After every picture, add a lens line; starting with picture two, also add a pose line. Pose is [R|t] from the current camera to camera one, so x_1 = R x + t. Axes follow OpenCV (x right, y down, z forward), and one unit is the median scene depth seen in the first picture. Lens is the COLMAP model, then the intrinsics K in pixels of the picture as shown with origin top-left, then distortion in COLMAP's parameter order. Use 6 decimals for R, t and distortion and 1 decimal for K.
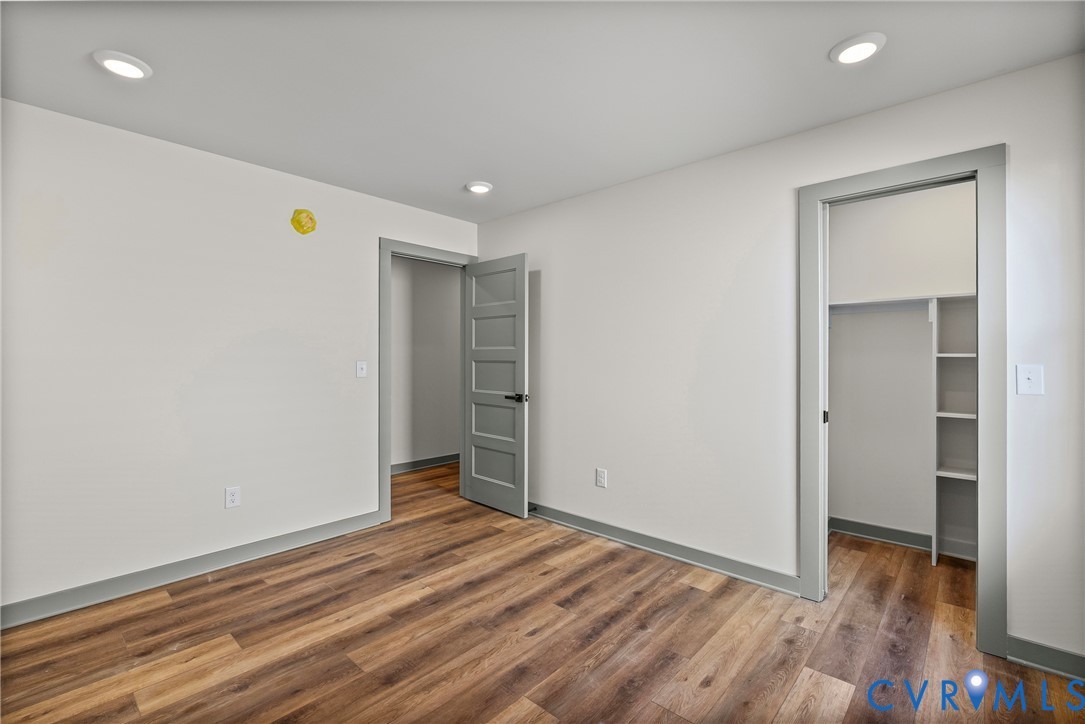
lens RADIAL K [[479.6, 0, 542.5], [0, 479.6, 362.0], [0, 0, 1]] dist [0.000747, 0.000081]
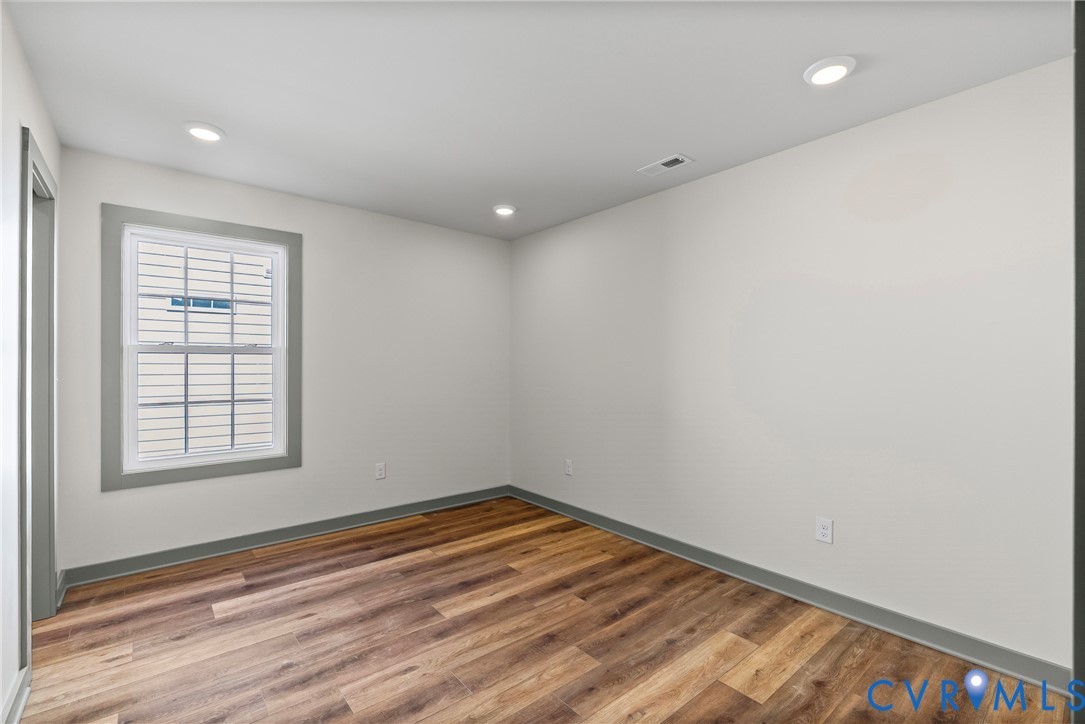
lens RADIAL K [[479.6, 0, 542.5], [0, 479.6, 362.0], [0, 0, 1]] dist [0.000747, 0.000081]
pose [[-0.990507, -0.001889, 0.137449, -0.422748], [-0.002178, 0.999996, -0.001949, -0.015971], [-0.137445, -0.002230, -0.990507, 2.003448]]
